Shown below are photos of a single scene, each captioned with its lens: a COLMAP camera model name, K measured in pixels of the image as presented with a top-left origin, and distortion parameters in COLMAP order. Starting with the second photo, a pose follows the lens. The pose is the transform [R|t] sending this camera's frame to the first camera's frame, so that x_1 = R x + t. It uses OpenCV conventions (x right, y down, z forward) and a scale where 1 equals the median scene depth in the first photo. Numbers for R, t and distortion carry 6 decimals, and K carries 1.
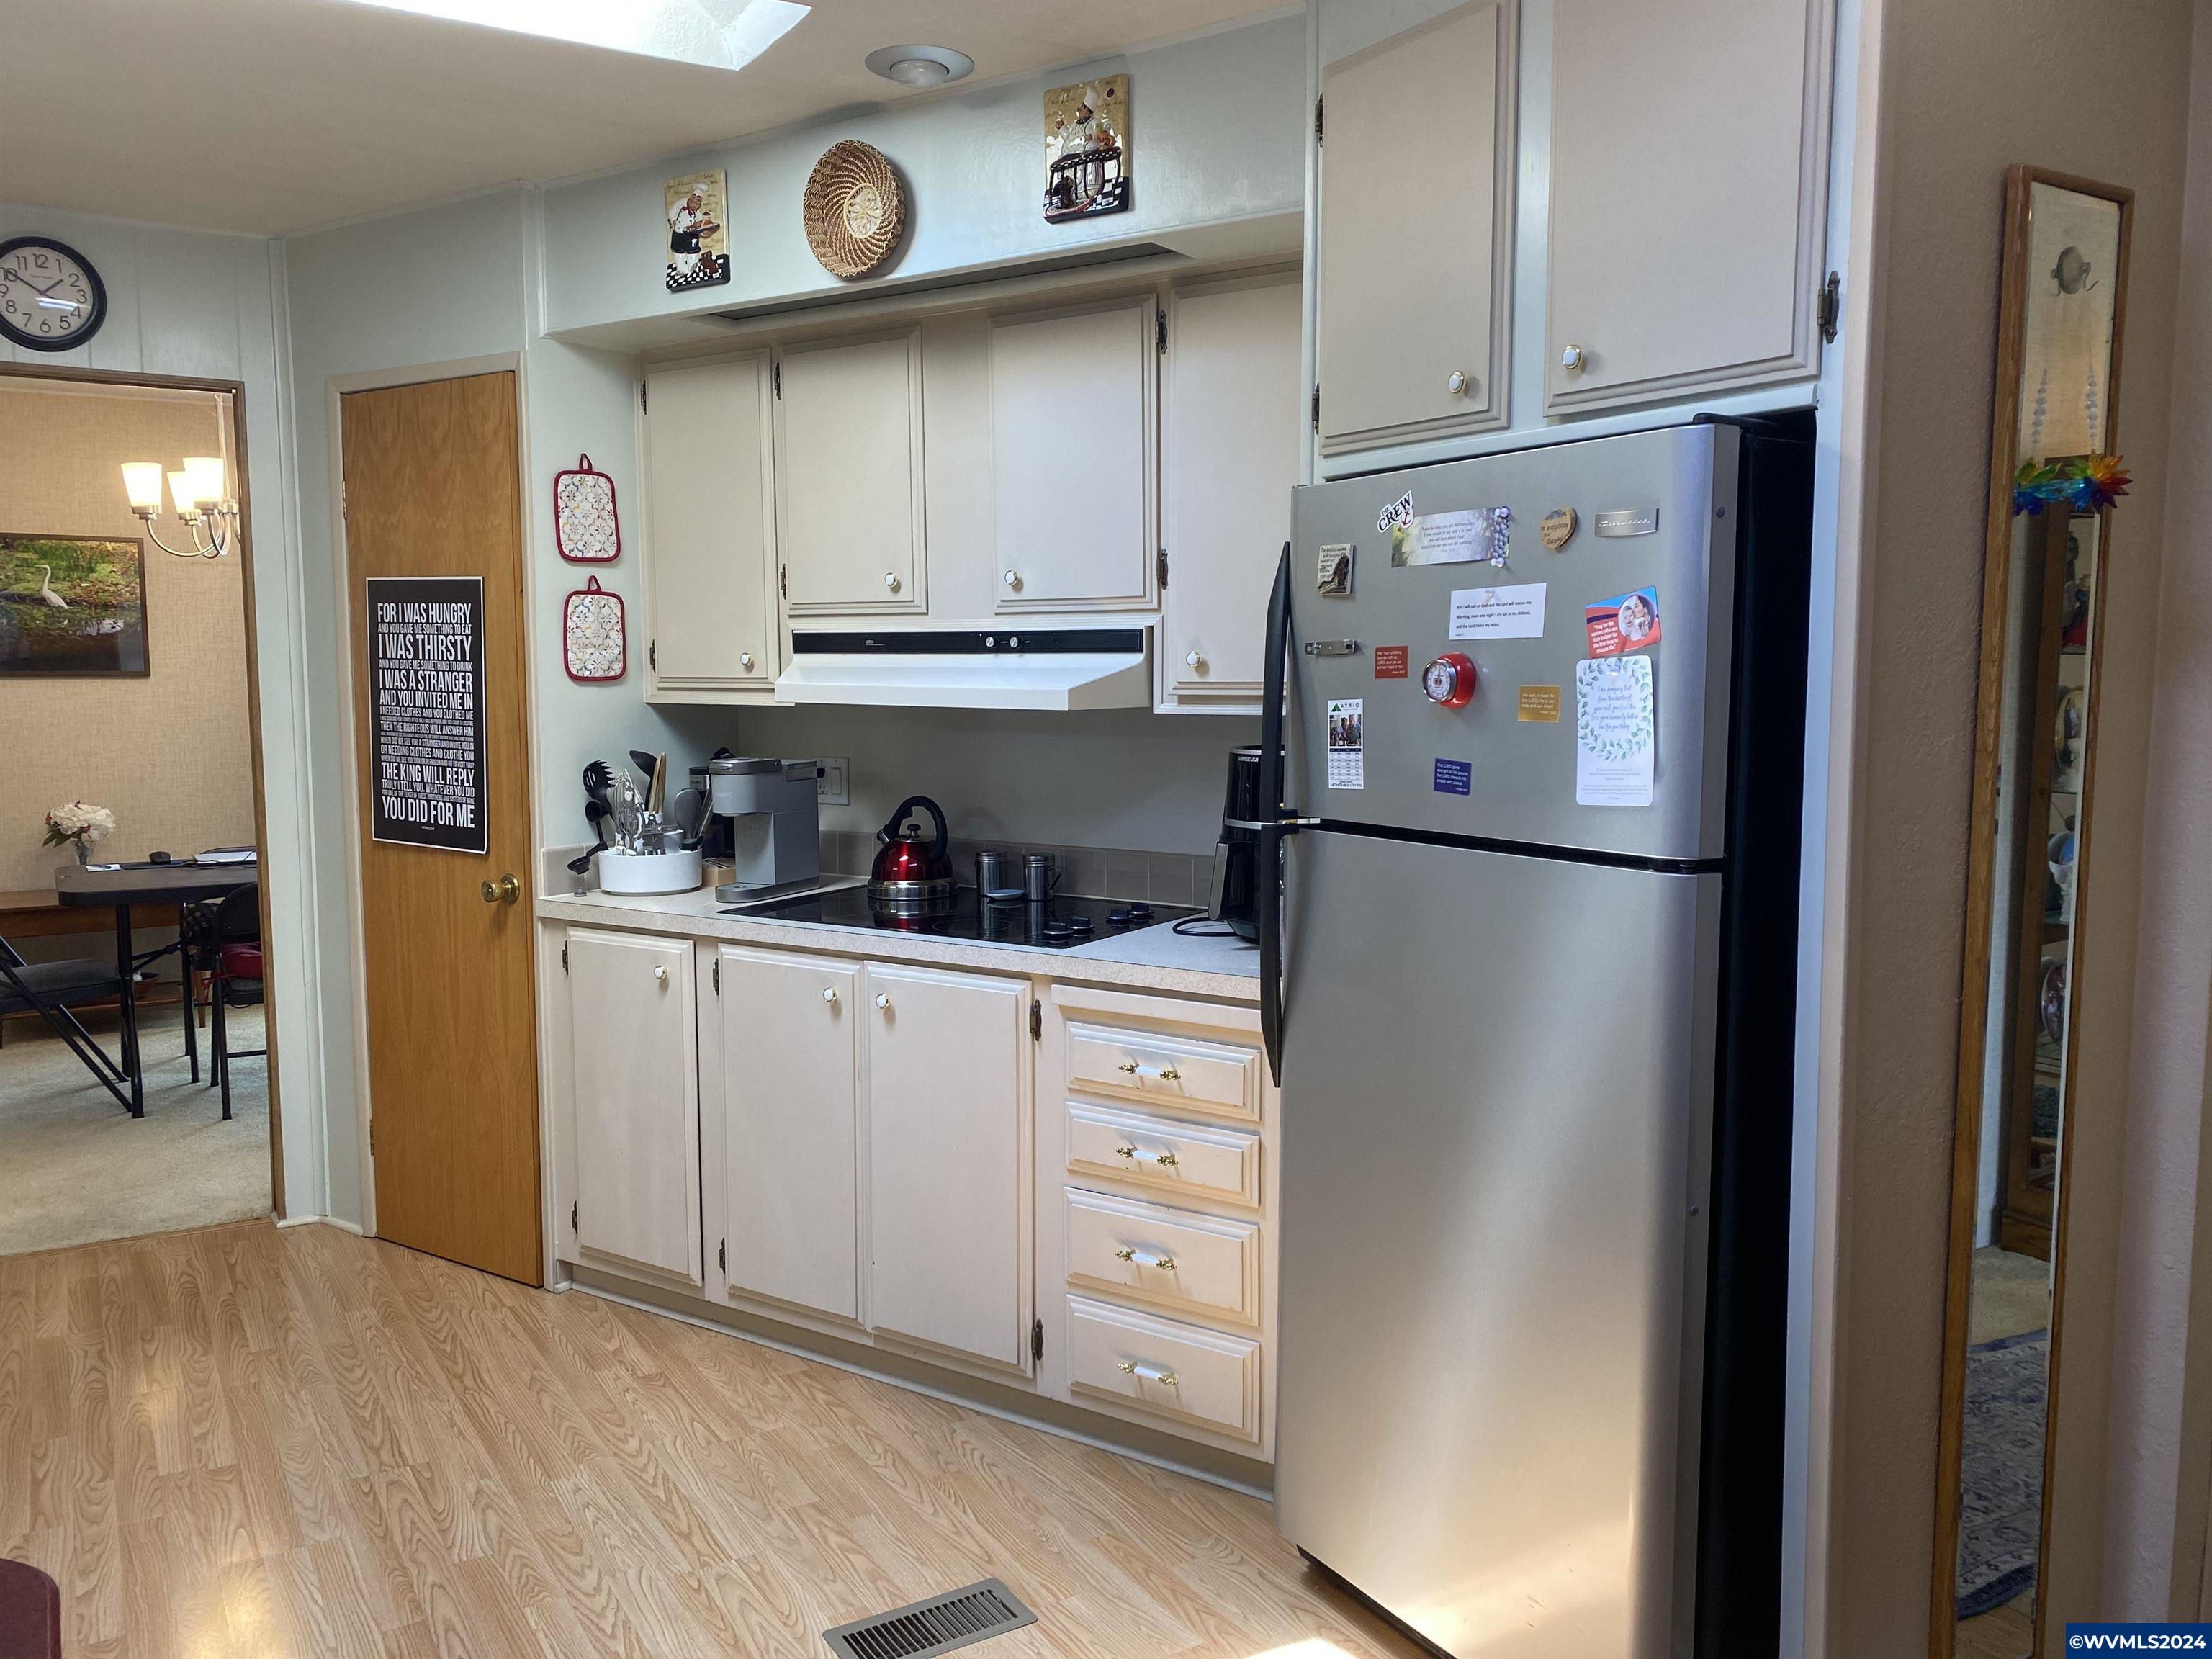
lens RADIAL K [[1683.3, 0, 1103.6], [0, 1683.3, 830.6], [0, 0, 1]] dist [0.004112, -0.006009]
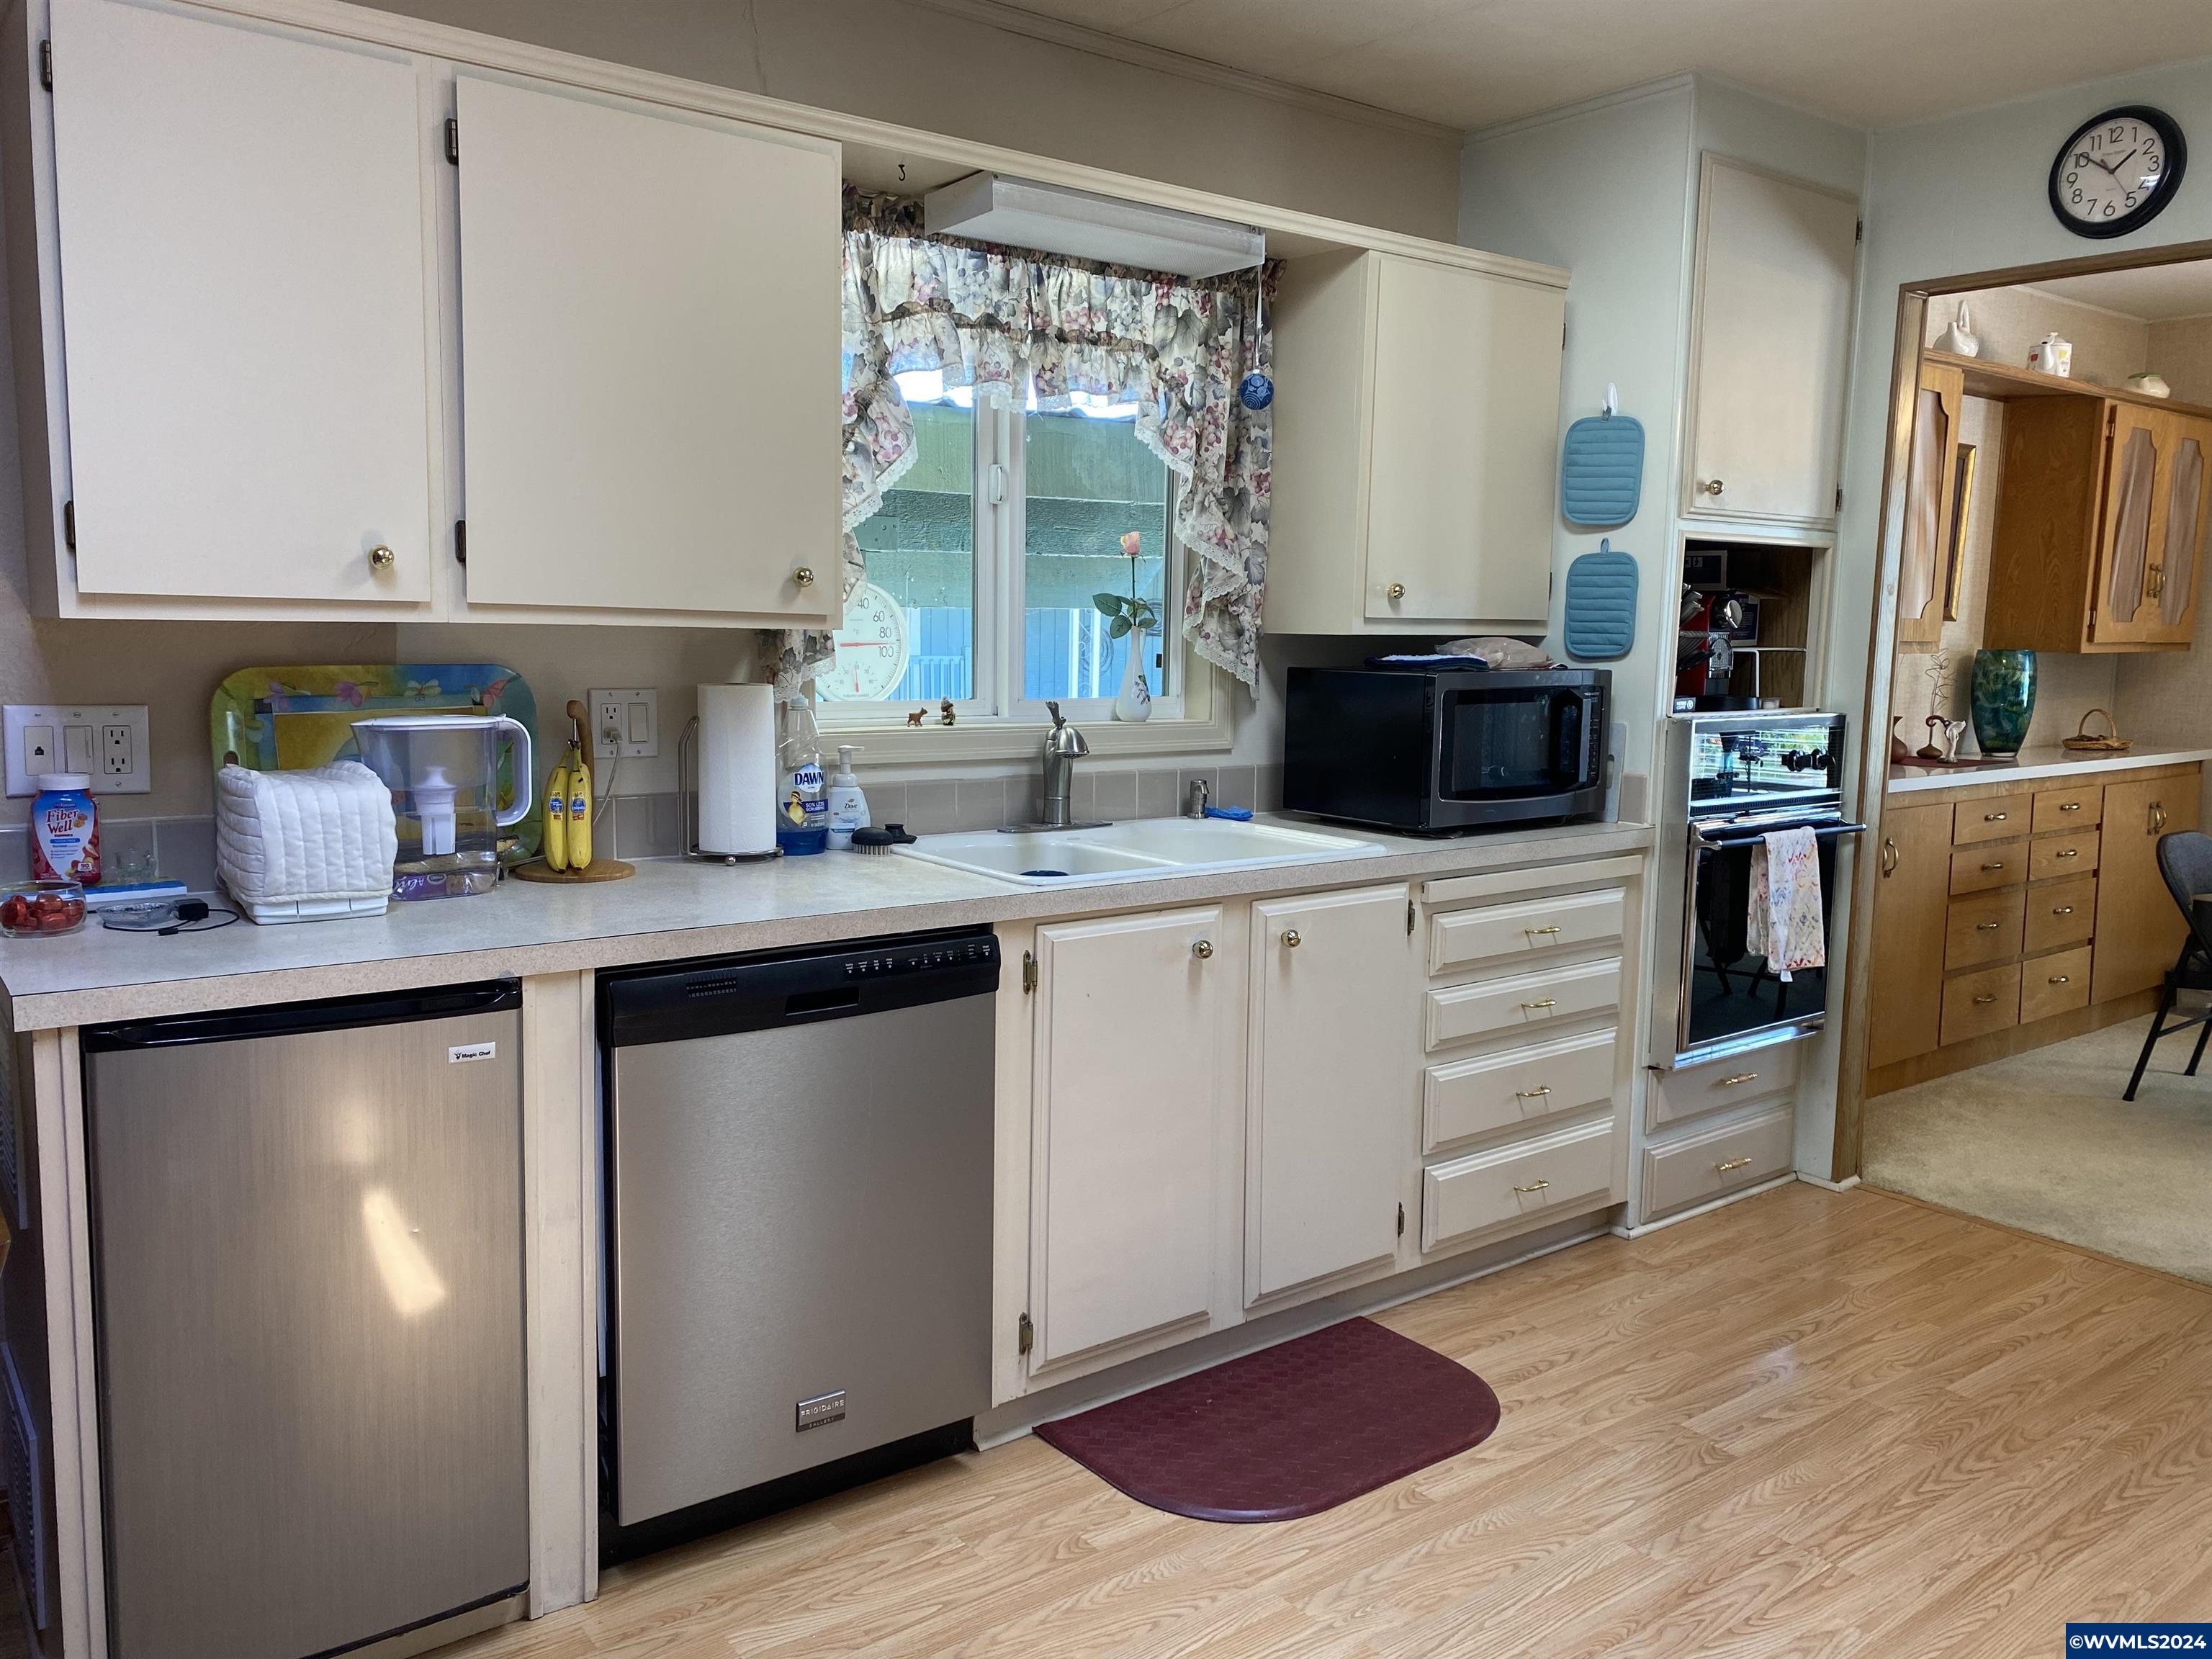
lens RADIAL K [[1708.4, 0, 1102.0], [0, 1708.4, 813.5], [0, 0, 1]] dist [0.002472, 0.001371]
pose [[0.107333, 0.119387, -0.987029, 0.244667], [-0.116937, 0.987389, 0.106715, -0.018766], [0.987322, 0.103966, 0.119941, 0.401401]]
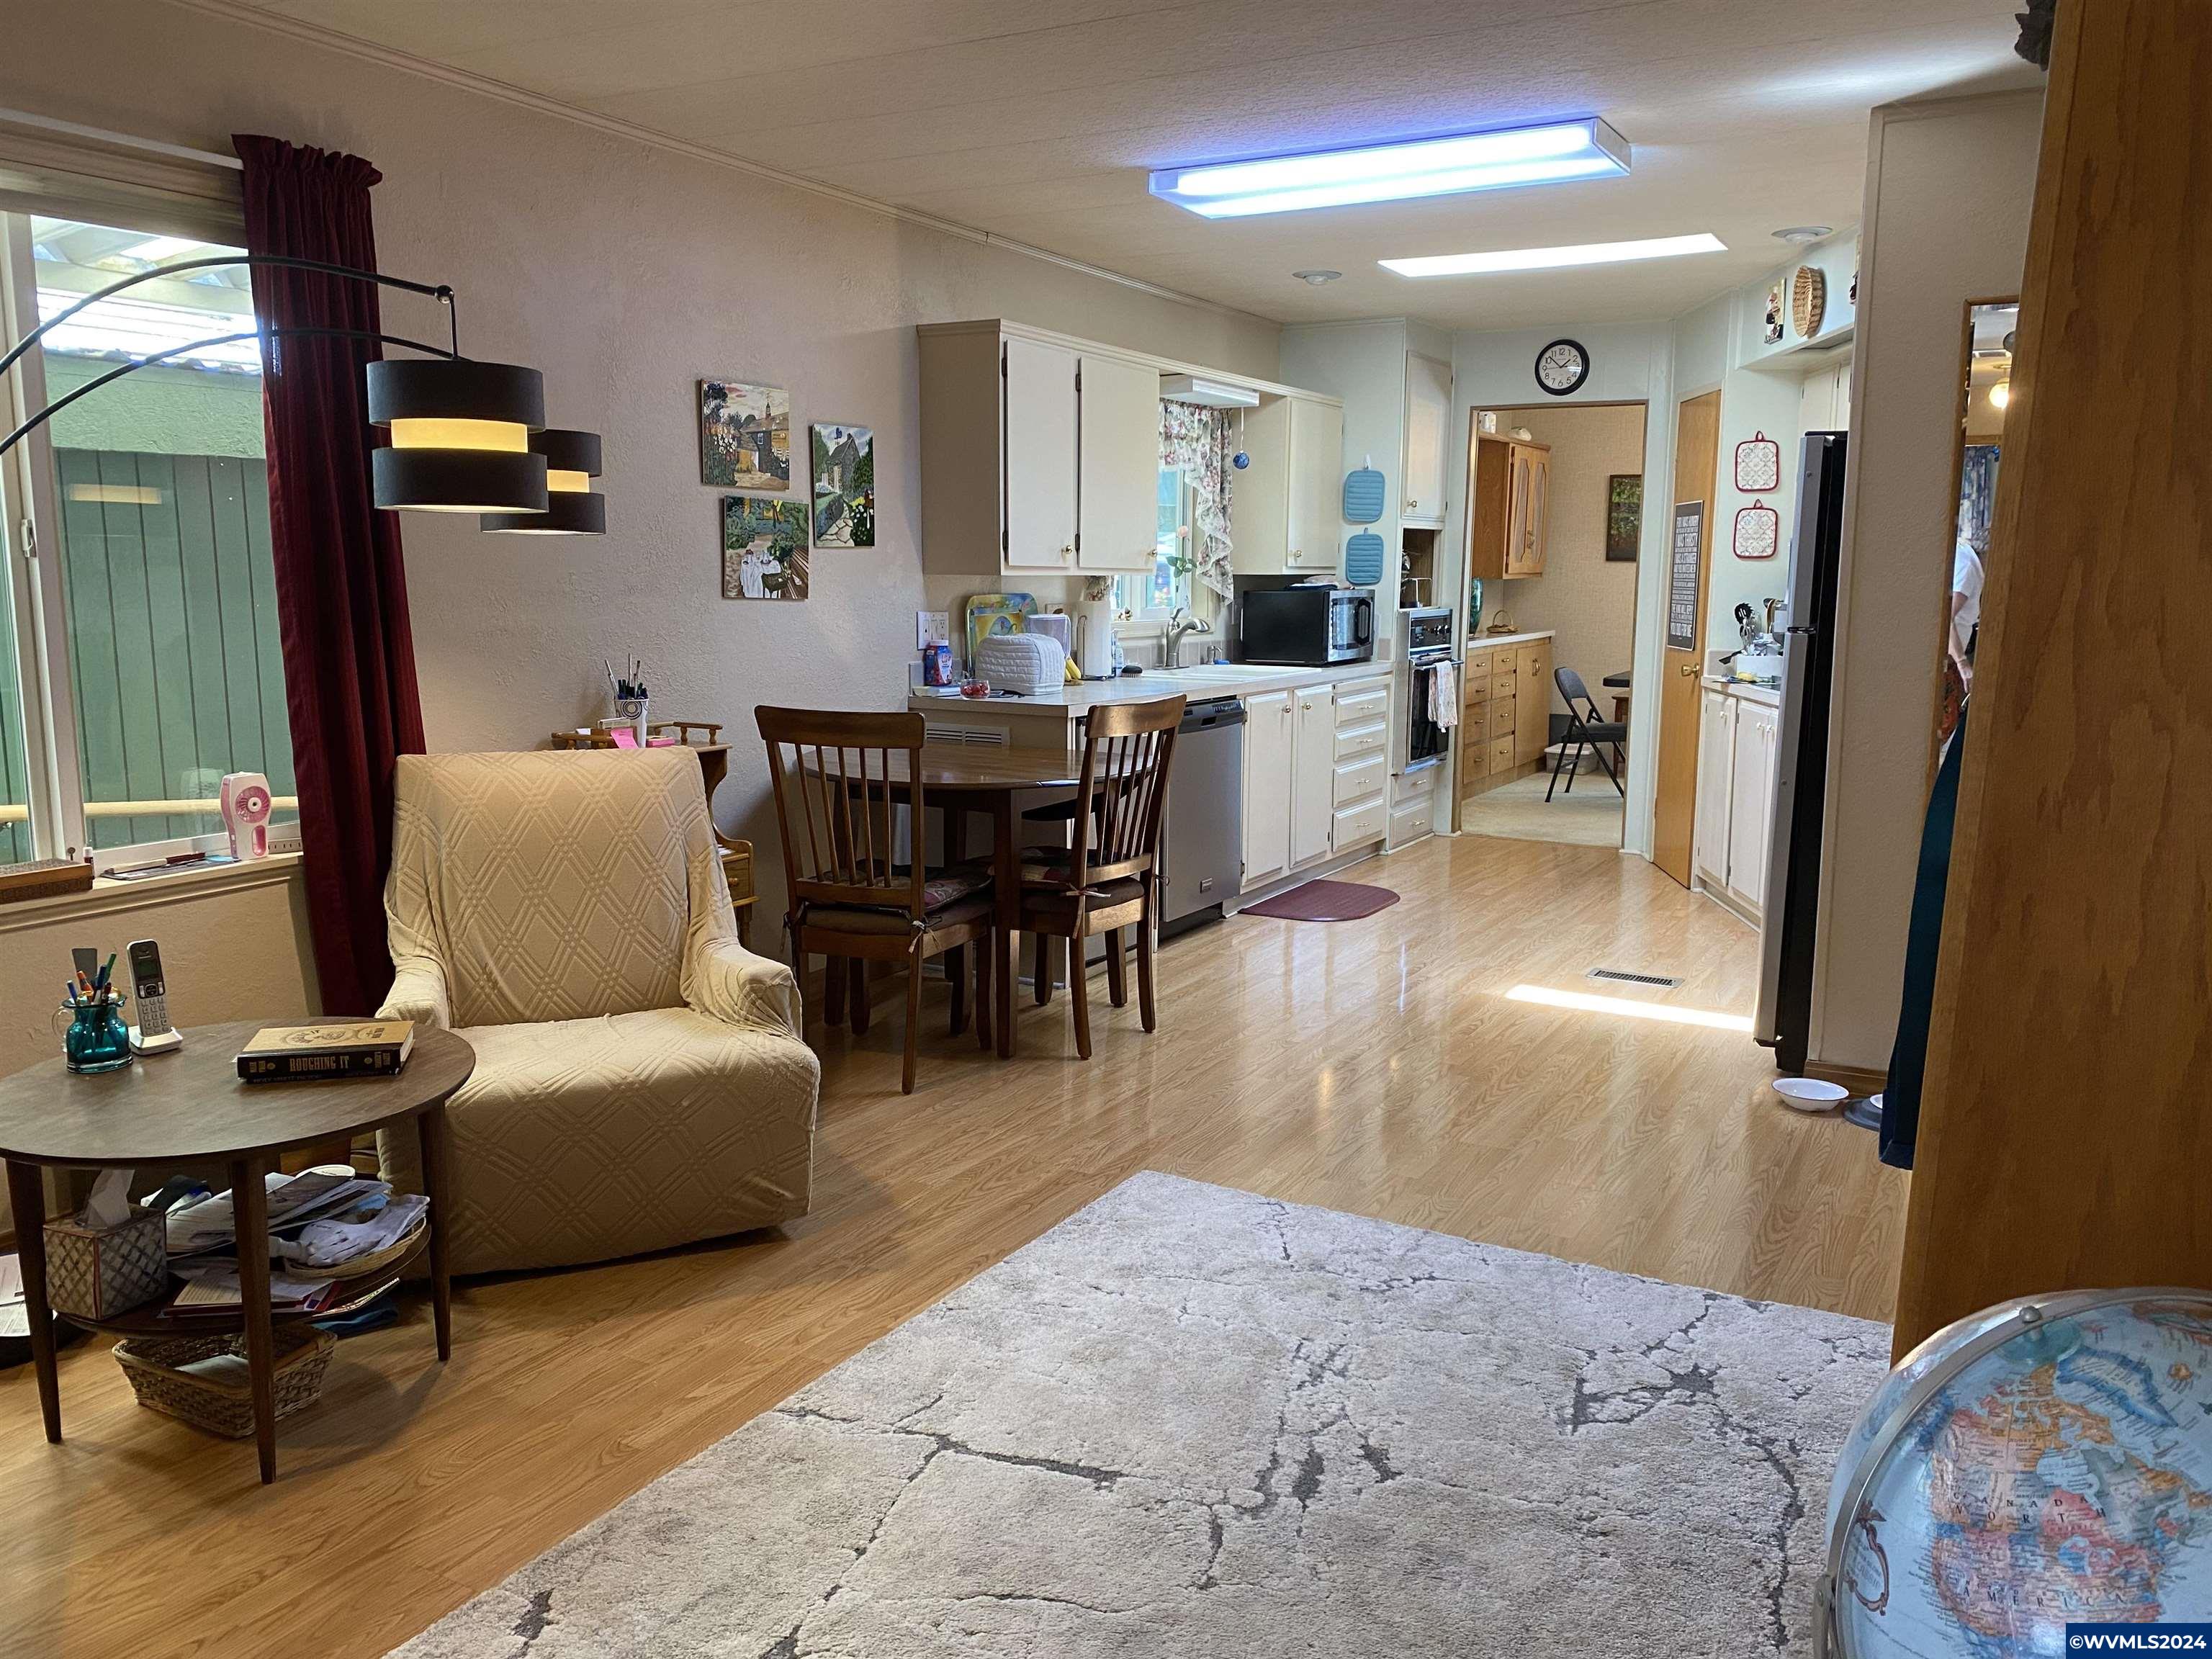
lens RADIAL K [[1683.3, 0, 1103.6], [0, 1683.3, 830.6], [0, 0, 1]] dist [0.004112, -0.006009]
pose [[0.480968, 0.141336, -0.865271, 0.953109], [-0.093124, 0.989573, 0.109877, 0.065017], [0.871778, 0.027730, 0.489115, -0.469302]]
